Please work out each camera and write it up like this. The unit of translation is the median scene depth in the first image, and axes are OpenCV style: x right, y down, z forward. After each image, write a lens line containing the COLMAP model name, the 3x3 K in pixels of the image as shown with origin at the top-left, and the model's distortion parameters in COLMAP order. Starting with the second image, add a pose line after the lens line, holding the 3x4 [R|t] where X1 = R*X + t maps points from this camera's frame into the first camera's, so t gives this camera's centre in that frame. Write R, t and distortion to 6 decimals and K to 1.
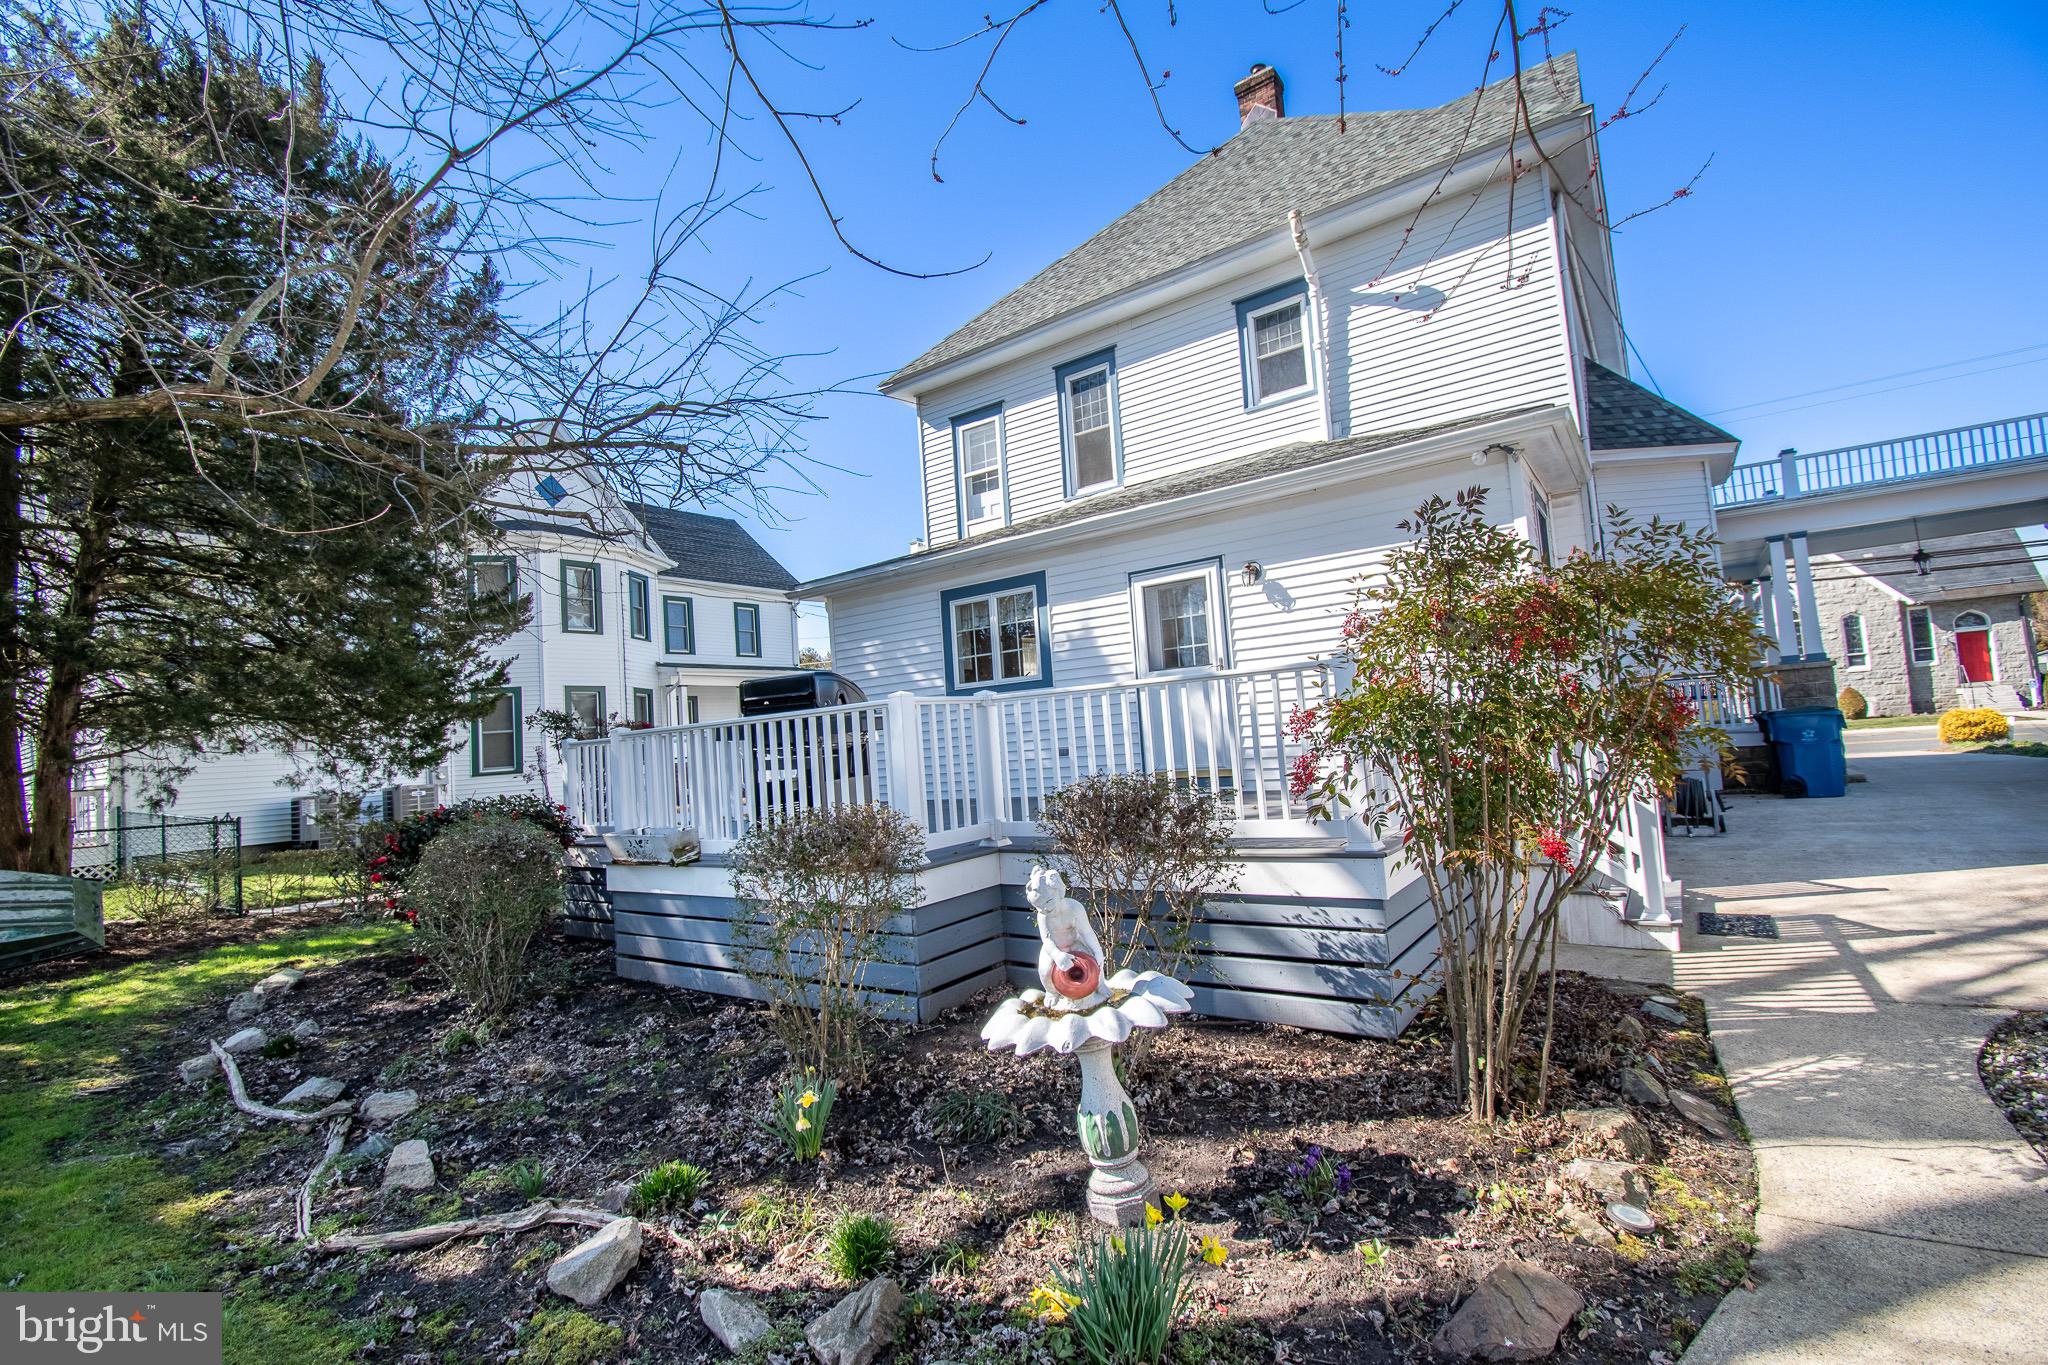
lens RADIAL K [[914.3, 0, 1025.2], [0, 914.3, 679.7], [0, 0, 1]] dist [0.009977, -0.018255]
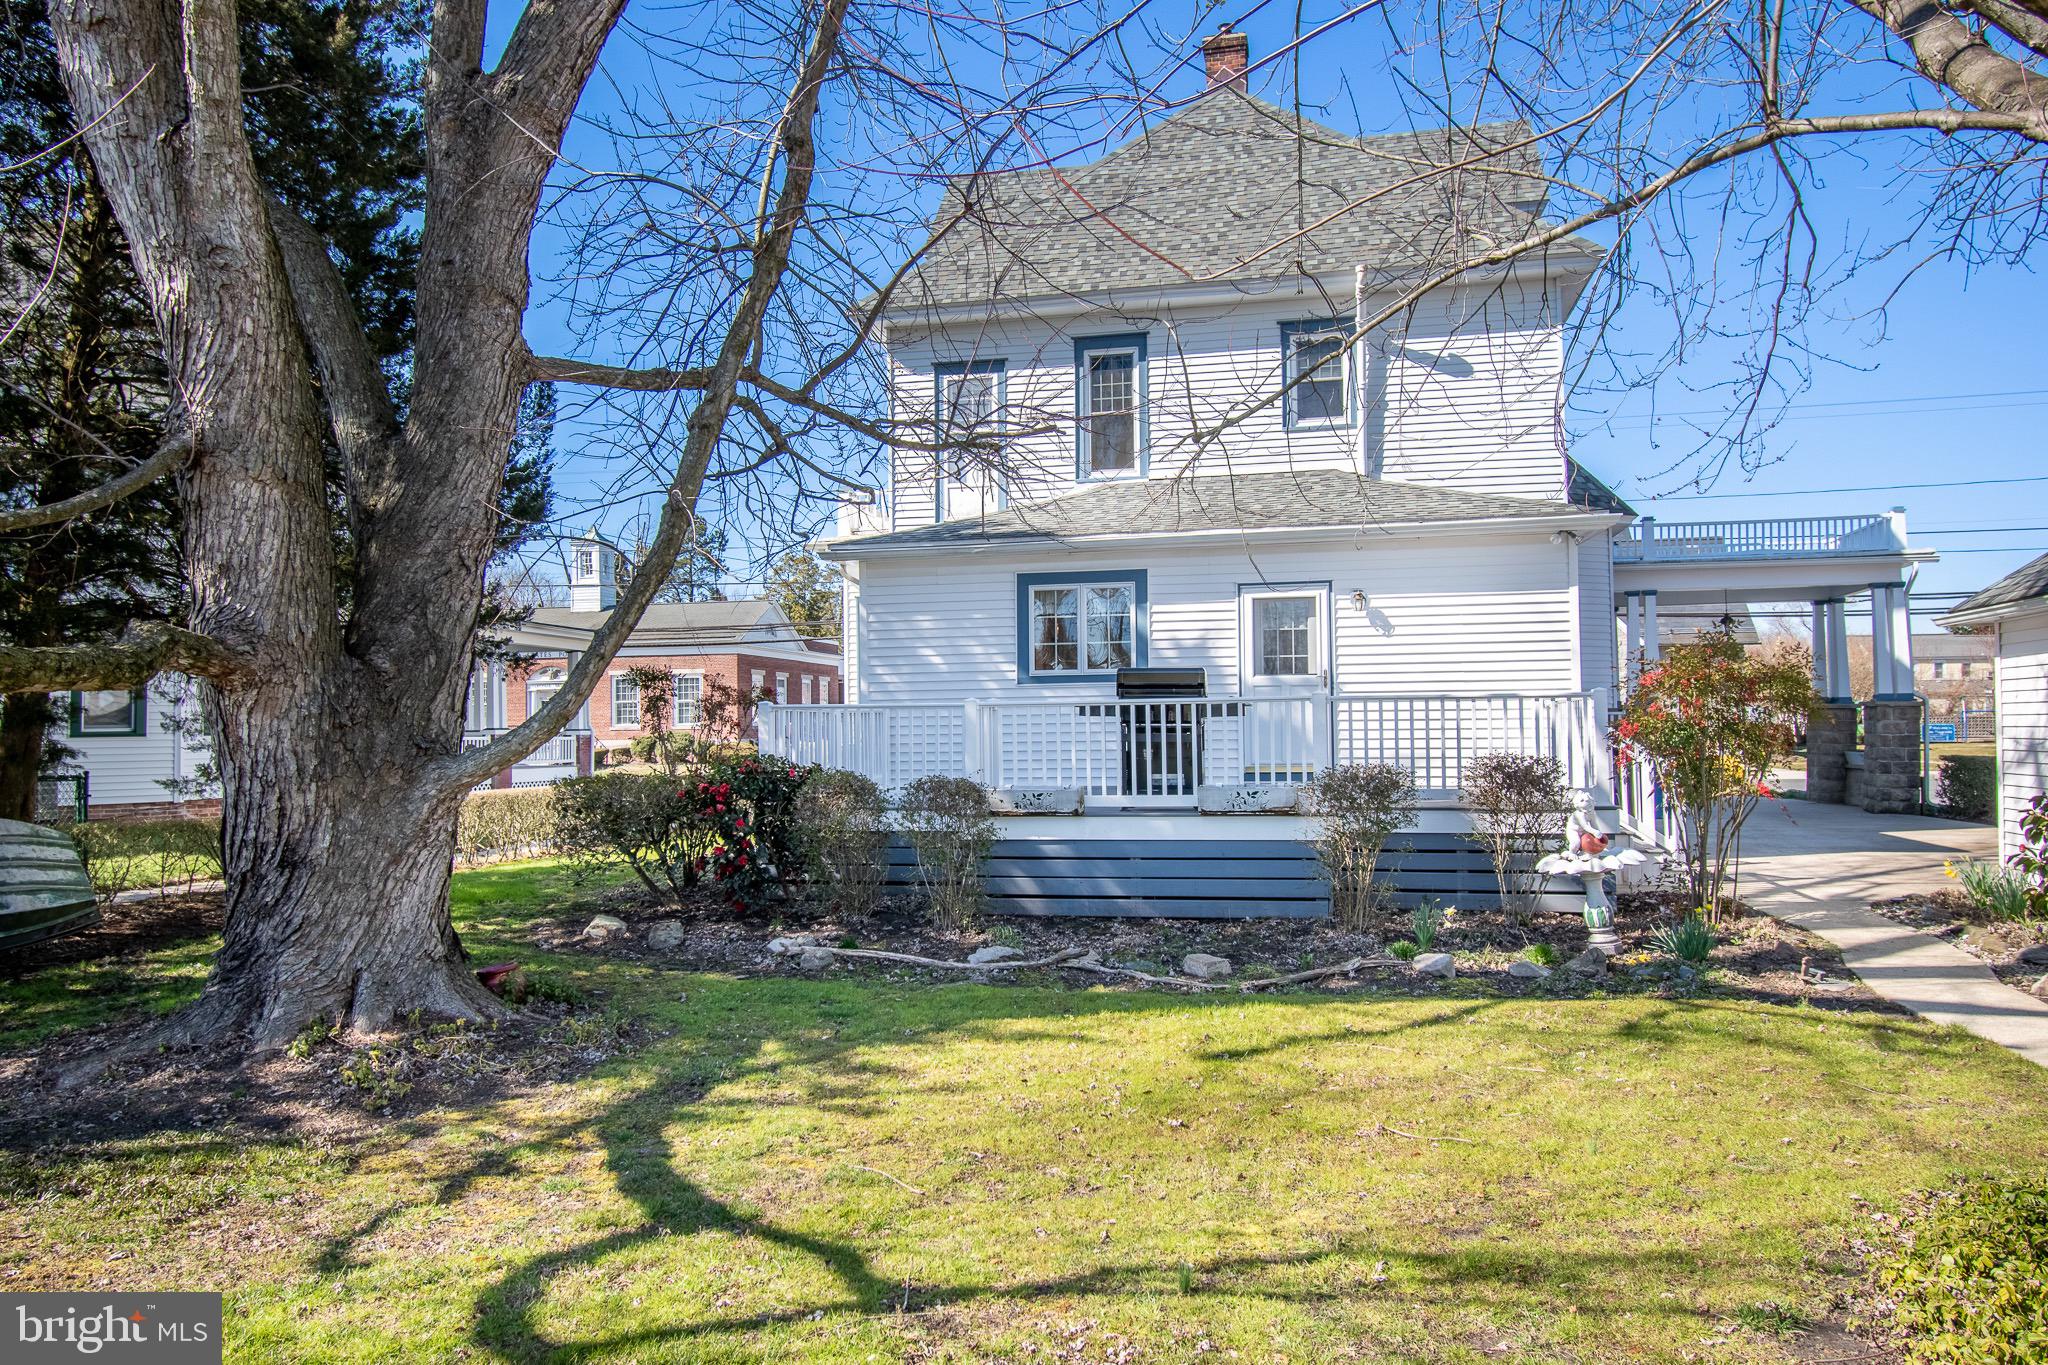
lens RADIAL K [[1421.1, 0, 1023.6], [0, 1421.1, 685.7], [0, 0, 1]] dist [-0.011653, -0.002020]
pose [[0.917031, 0.070915, 0.392459, -0.720058], [-0.079297, 0.996838, 0.005165, 0.014985], [-0.390852, -0.035858, 0.919755, -0.429082]]
